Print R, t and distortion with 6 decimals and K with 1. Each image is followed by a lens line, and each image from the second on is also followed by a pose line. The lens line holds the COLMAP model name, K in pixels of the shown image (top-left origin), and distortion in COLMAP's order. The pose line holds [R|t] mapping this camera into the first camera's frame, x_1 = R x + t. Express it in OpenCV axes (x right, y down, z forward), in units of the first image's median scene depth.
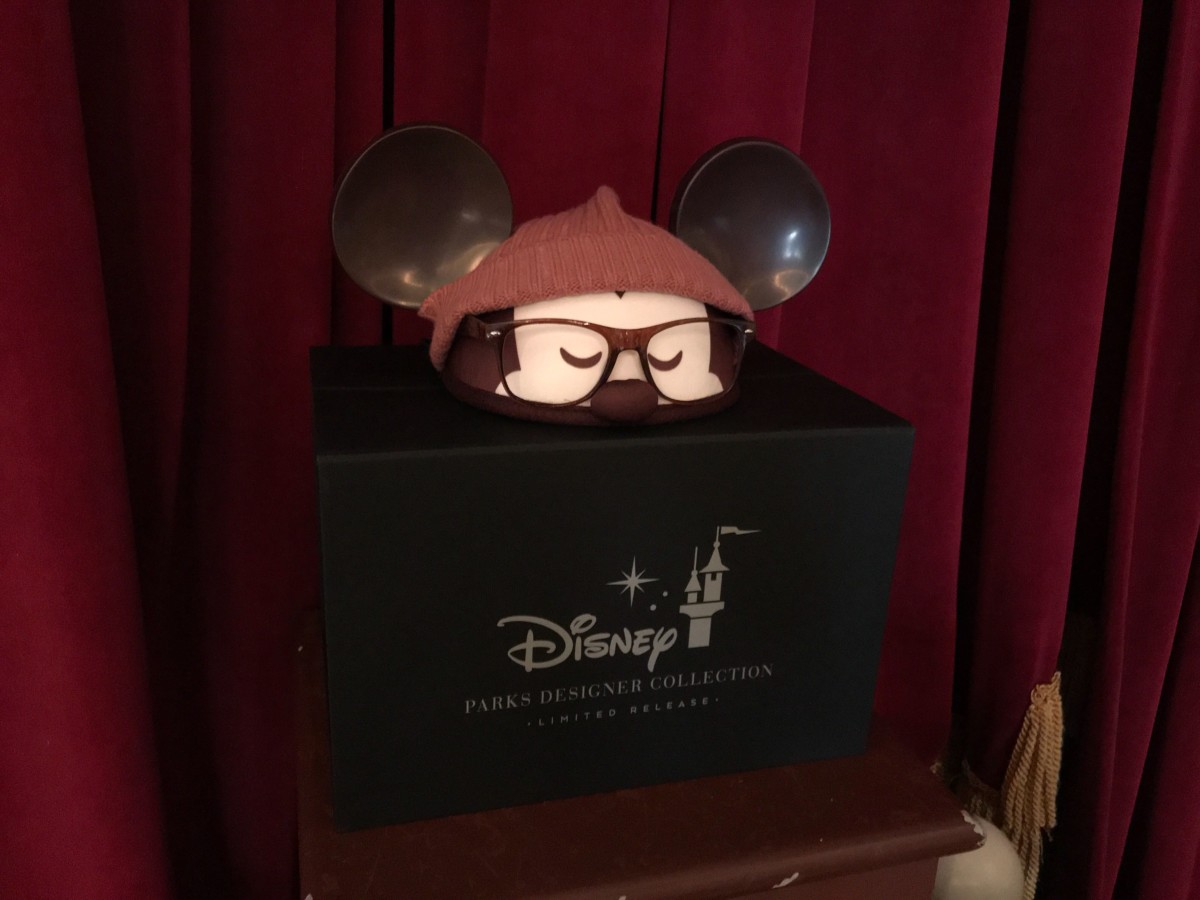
lens RADIAL K [[1069.3, 0, 609.3], [0, 1069.3, 453.2], [0, 0, 1]] dist [0.056678, -0.126685]
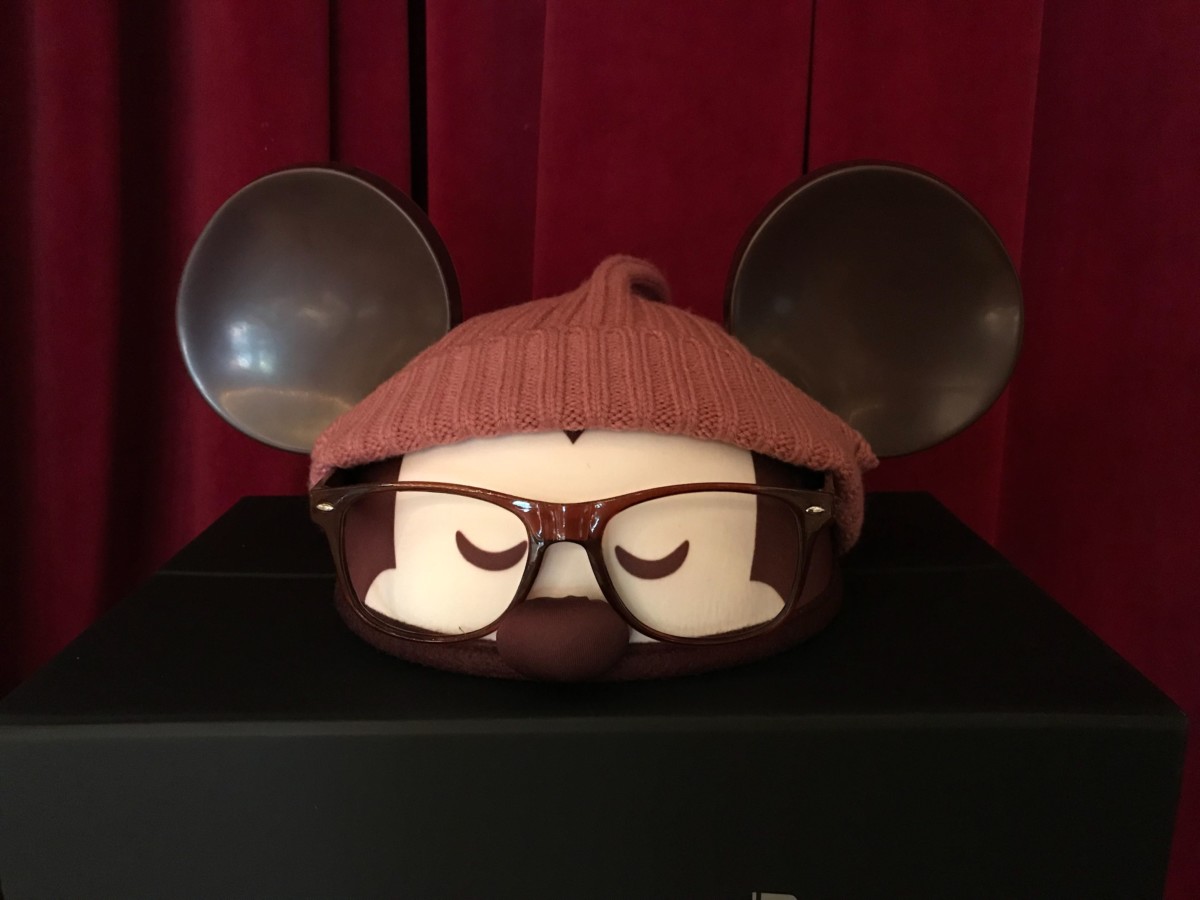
lens RADIAL K [[1069.3, 0, 604.8], [0, 1069.3, 440.6], [0, 0, 1]] dist [0.056678, -0.126685]
pose [[0.952832, 0.005517, -0.303448, 0.185717], [-0.041466, 0.992825, -0.112153, -0.082346], [0.300652, 0.119445, 0.946225, 0.469362]]
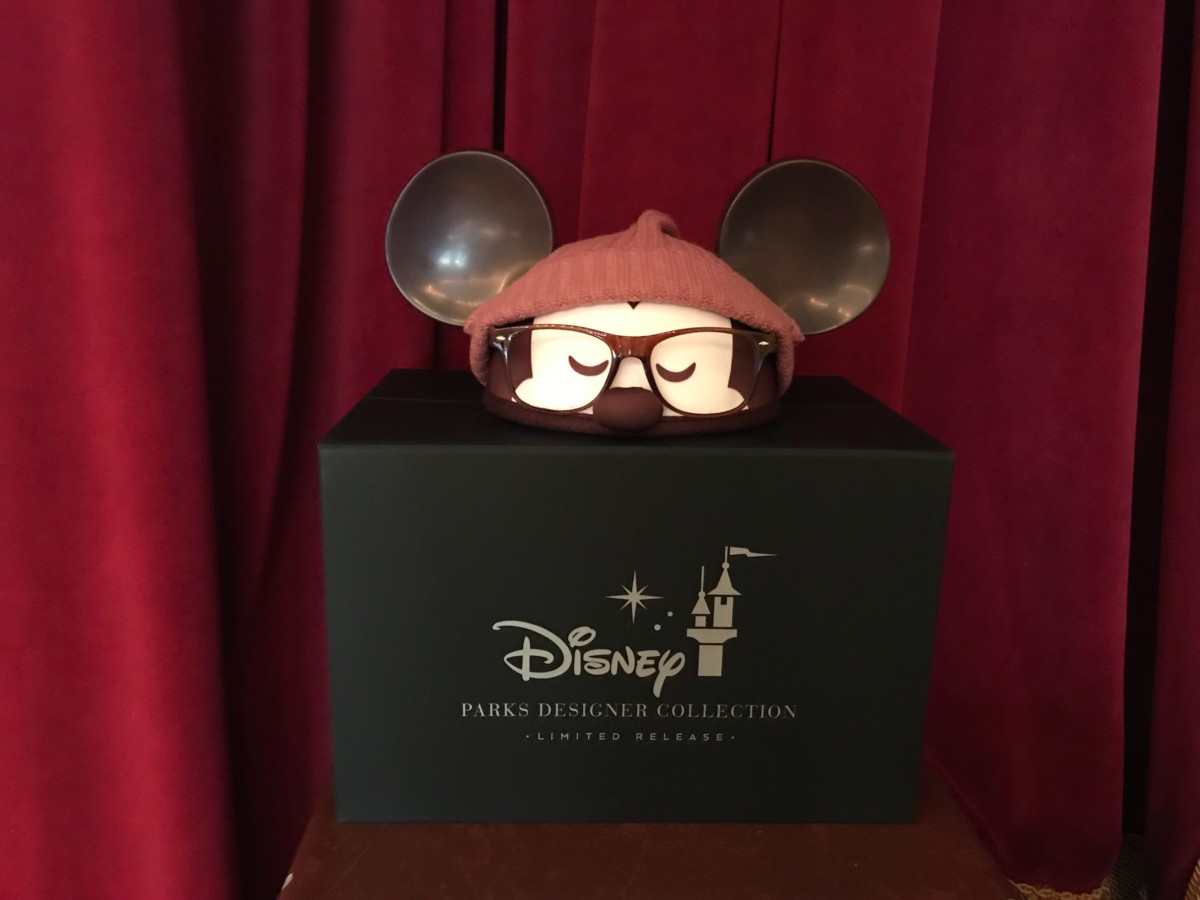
lens RADIAL K [[1069.3, 0, 603.2], [0, 1069.3, 457.0], [0, 0, 1]] dist [0.056678, -0.126685]
pose [[0.961524, 0.034281, -0.272575, 0.251343], [-0.060644, 0.994194, -0.088886, 0.080223], [0.267945, 0.101996, 0.958020, 0.048212]]
